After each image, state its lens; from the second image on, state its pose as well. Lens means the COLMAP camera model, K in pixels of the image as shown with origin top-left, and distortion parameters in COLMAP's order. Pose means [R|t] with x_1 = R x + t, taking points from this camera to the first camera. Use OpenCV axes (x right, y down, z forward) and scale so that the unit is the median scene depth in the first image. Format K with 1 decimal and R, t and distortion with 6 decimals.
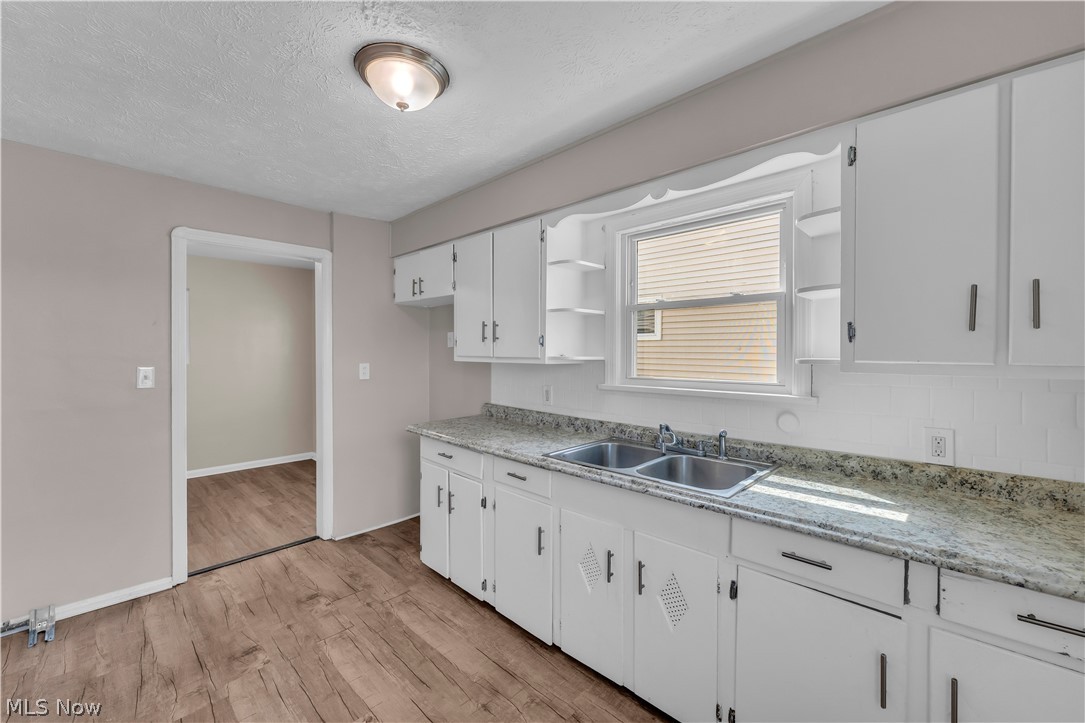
lens RADIAL K [[452.0, 0, 542.5], [0, 452.0, 361.5], [0, 0, 1]] dist [0.000879, -0.000060]
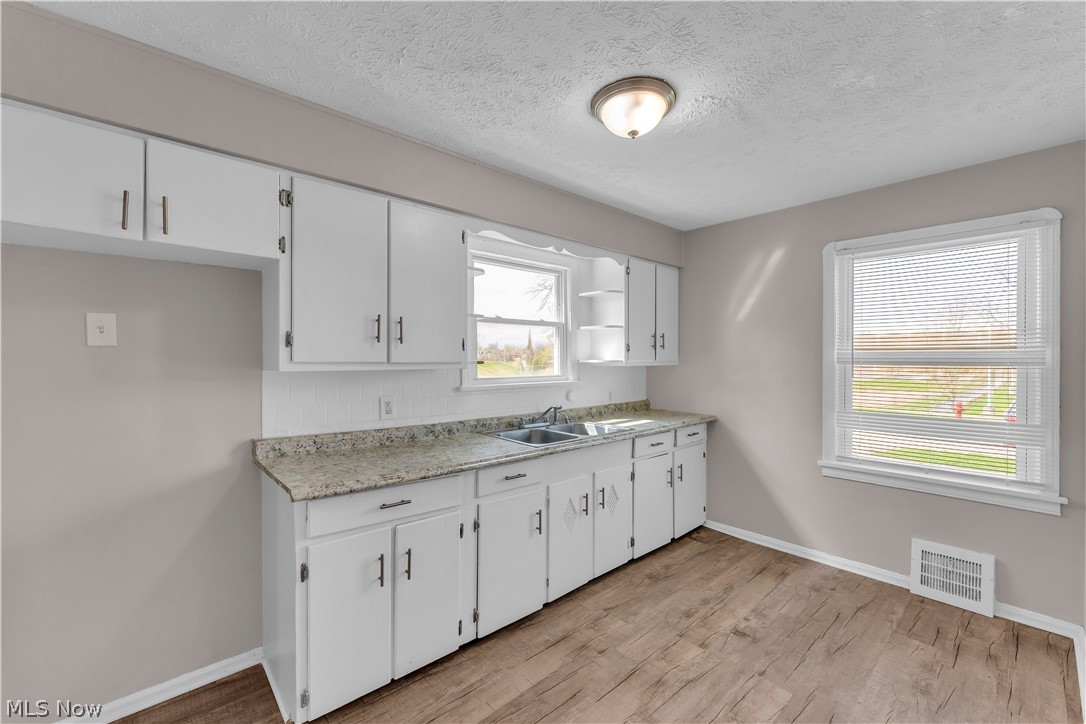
lens RADIAL K [[446.1, 0, 543.0], [0, 446.1, 362.0], [0, 0, 1]] dist [-0.000742, -0.000241]
pose [[0.054489, -0.025903, 0.998178, -0.939939], [0.005903, 0.999654, 0.025619, -0.035010], [-0.998497, 0.004496, 0.054623, 0.777294]]
